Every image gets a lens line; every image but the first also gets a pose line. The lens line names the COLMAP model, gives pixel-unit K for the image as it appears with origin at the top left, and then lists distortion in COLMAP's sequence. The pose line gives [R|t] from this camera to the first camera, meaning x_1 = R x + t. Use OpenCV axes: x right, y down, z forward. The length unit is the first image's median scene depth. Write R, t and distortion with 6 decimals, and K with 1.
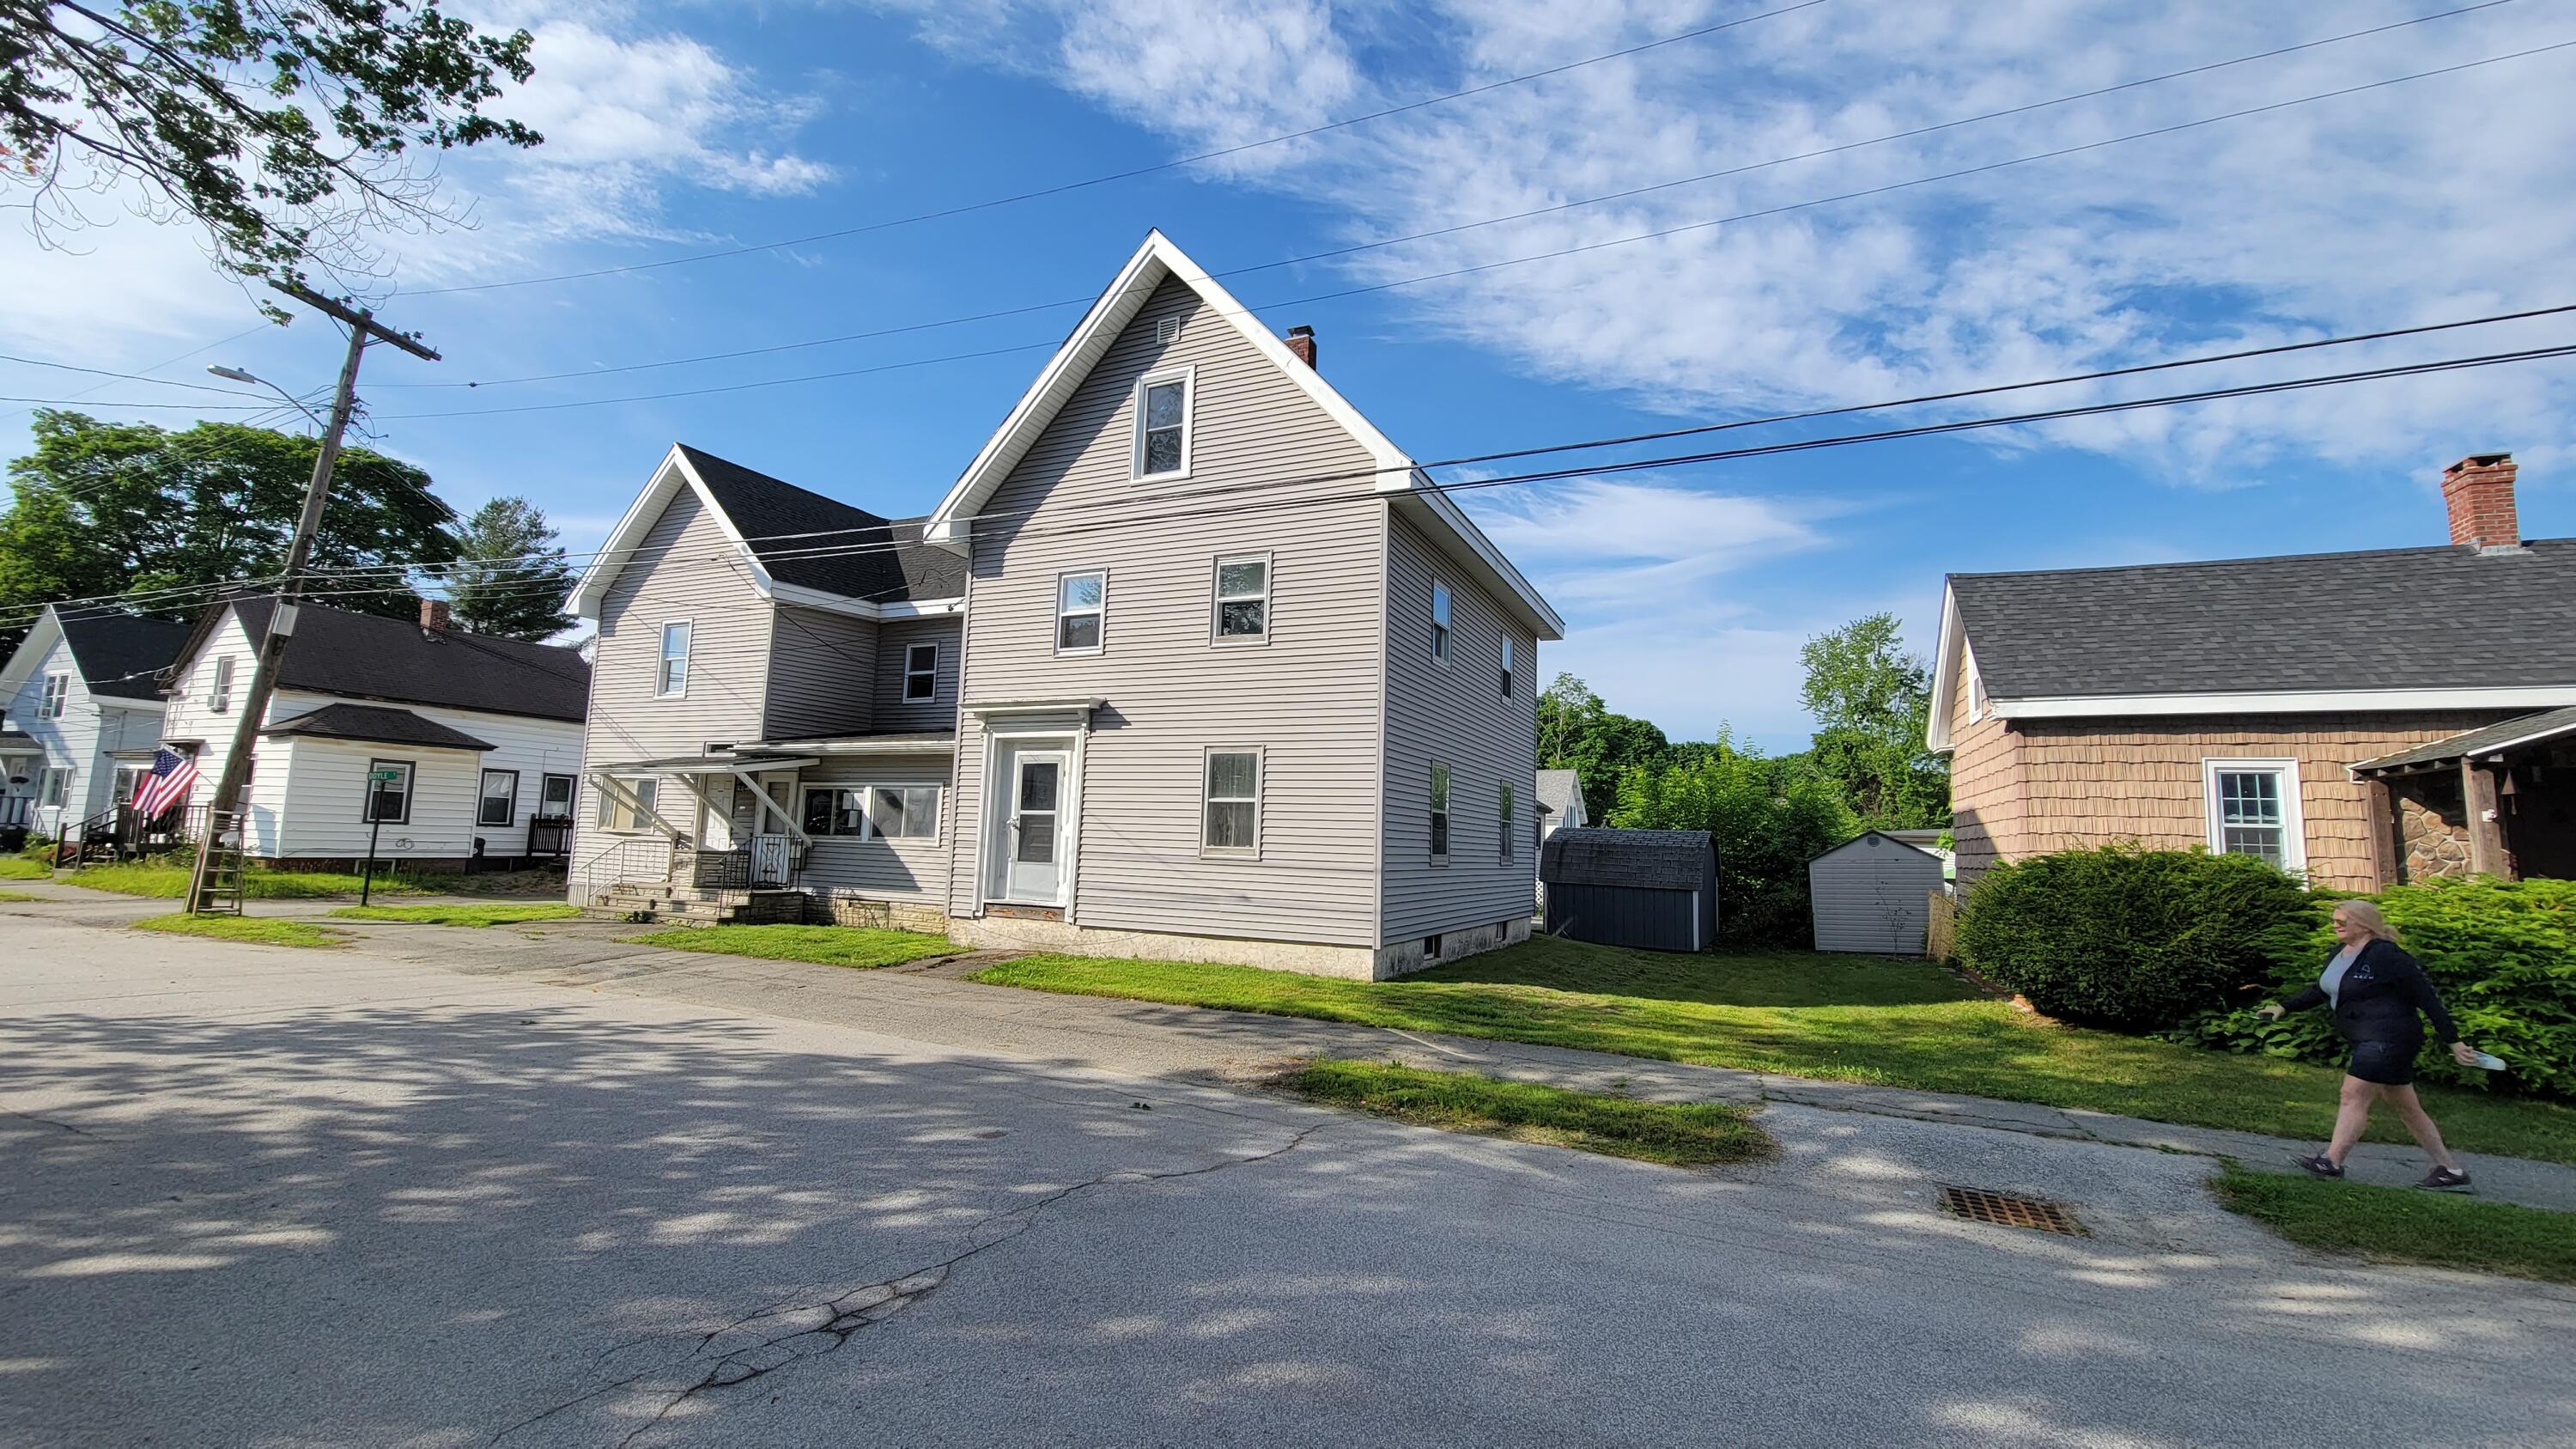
lens RADIAL K [[1038.3, 0, 1281.2], [0, 1038.3, 730.0], [0, 0, 1]] dist [0.000208, 0.000183]
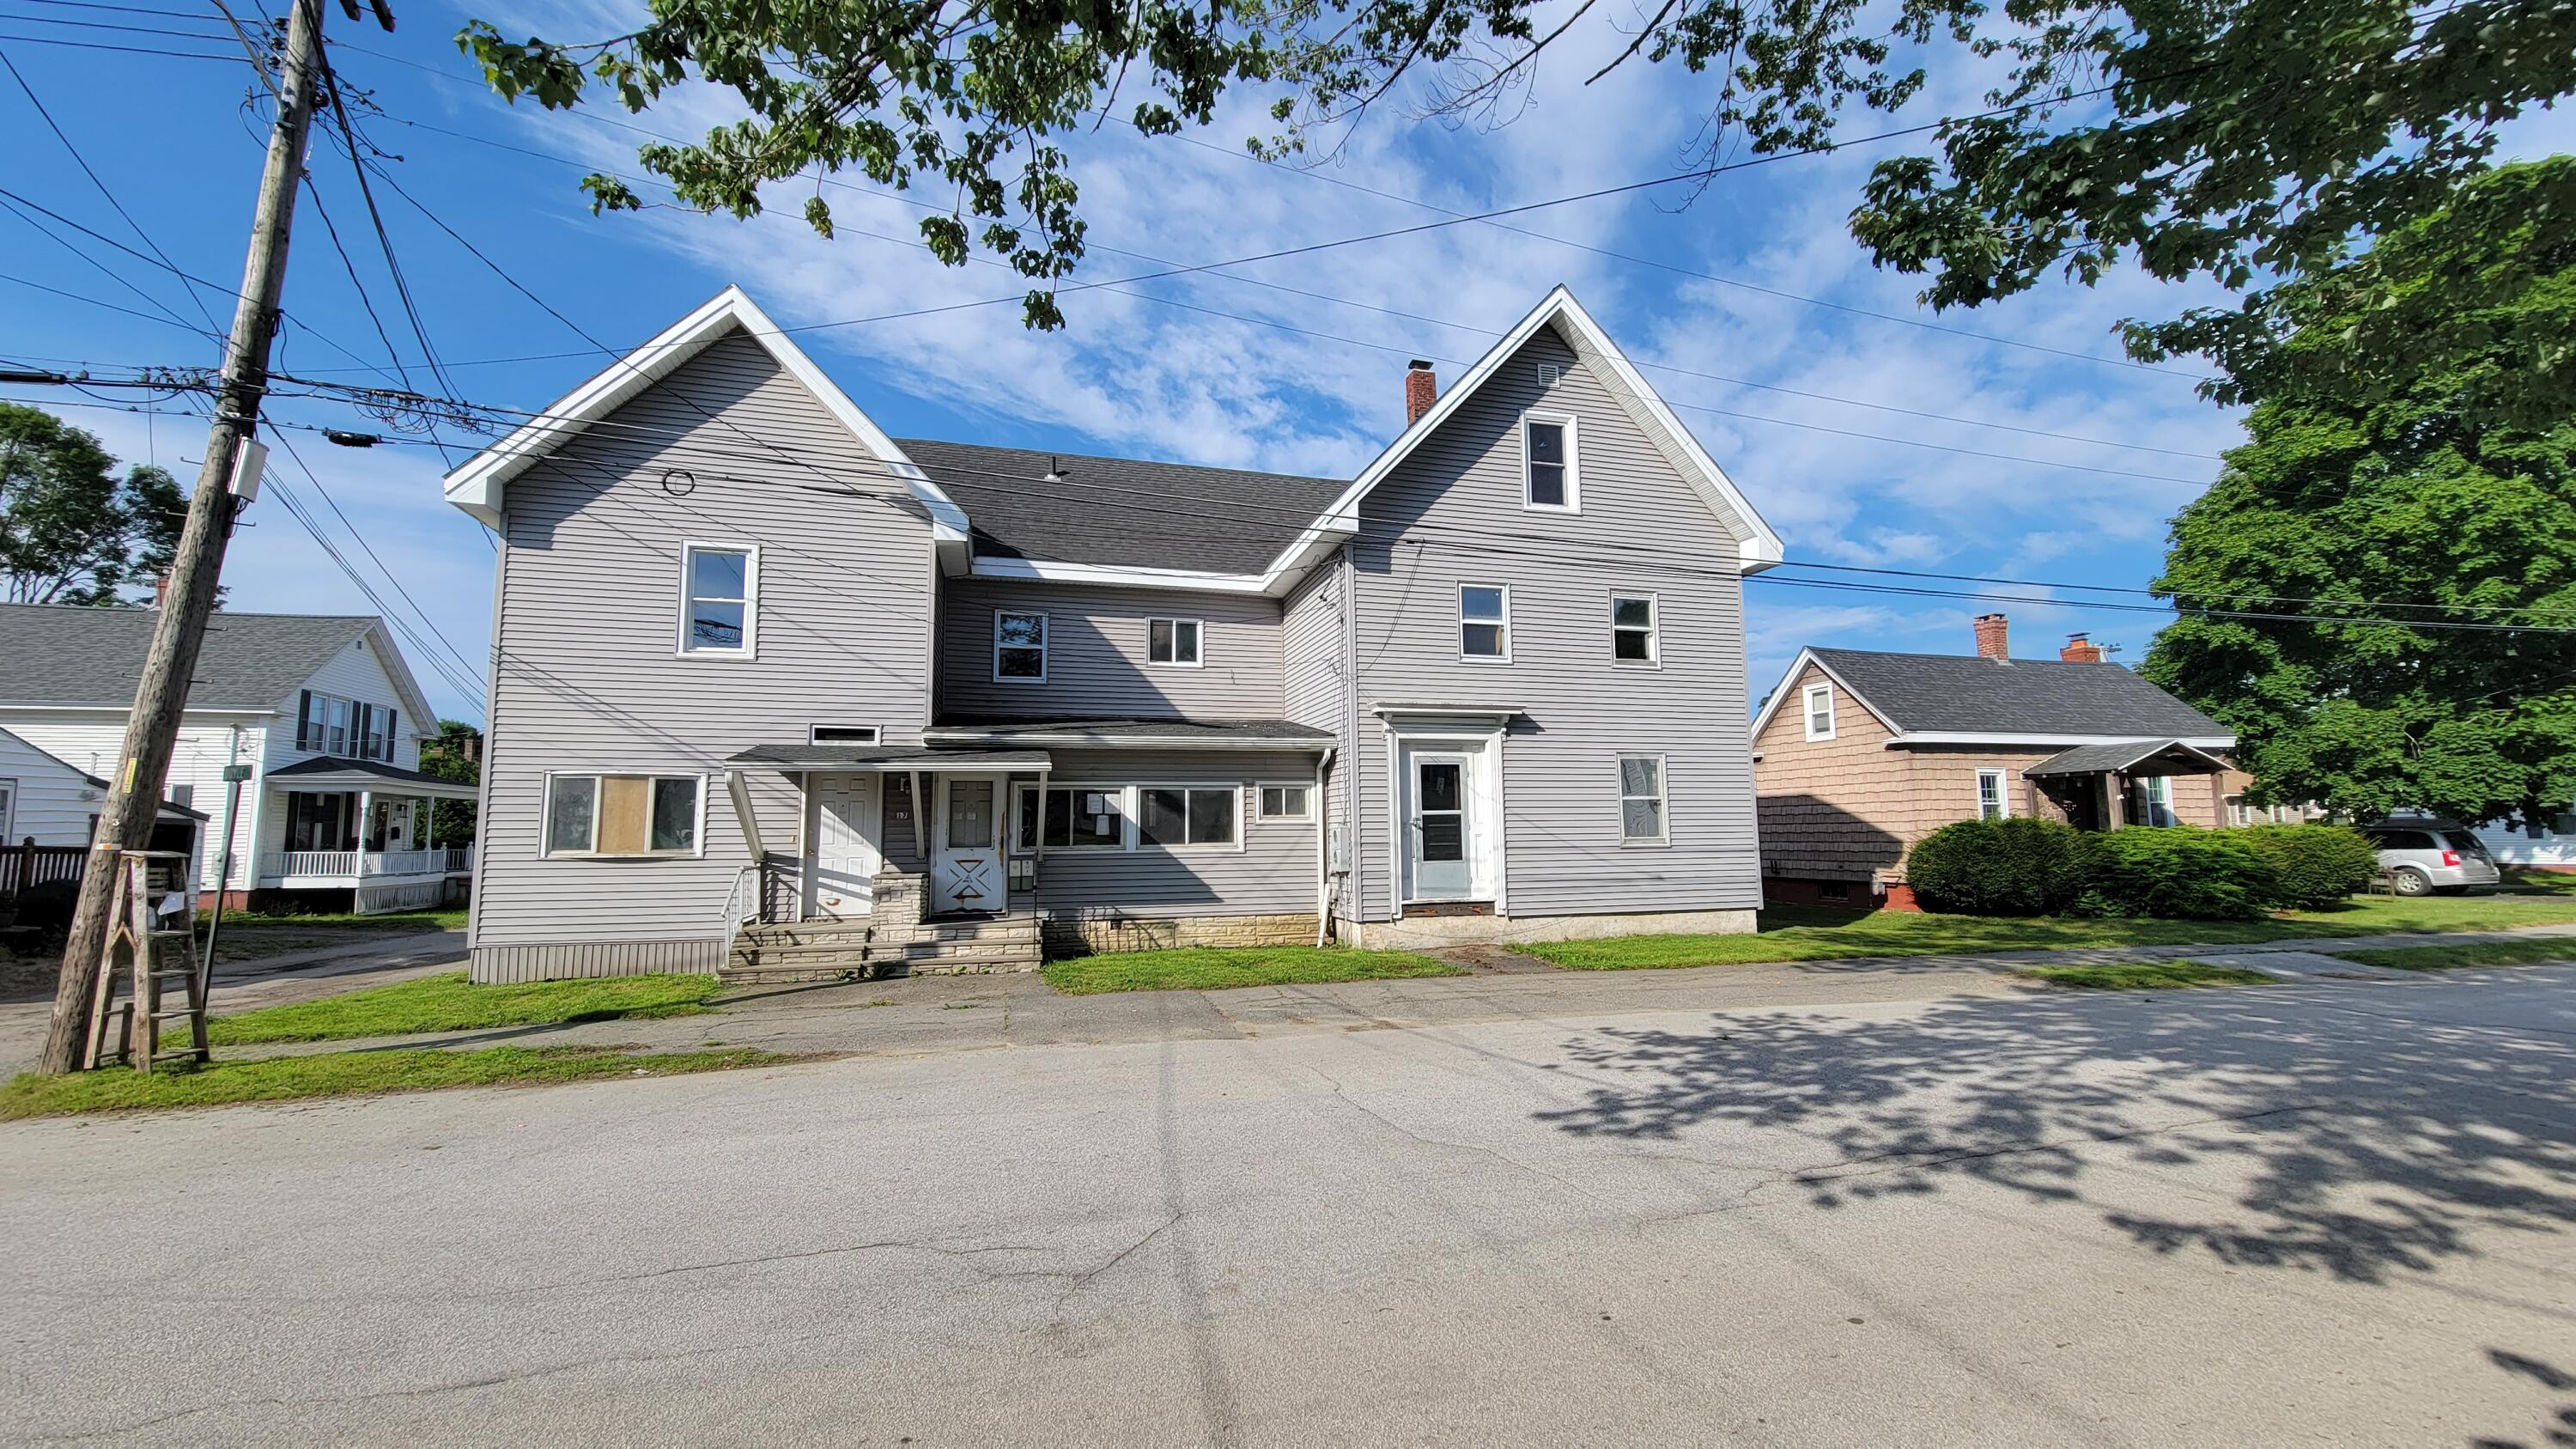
lens RADIAL K [[1038.3, 0, 1278.8], [0, 1038.3, 715.4], [0, 0, 1]] dist [0.000208, 0.000183]
pose [[0.761173, 0.034235, 0.647645, -1.013425], [-0.038494, 0.999230, -0.007579, -0.002377], [-0.647406, -0.019162, 0.761905, 0.318936]]
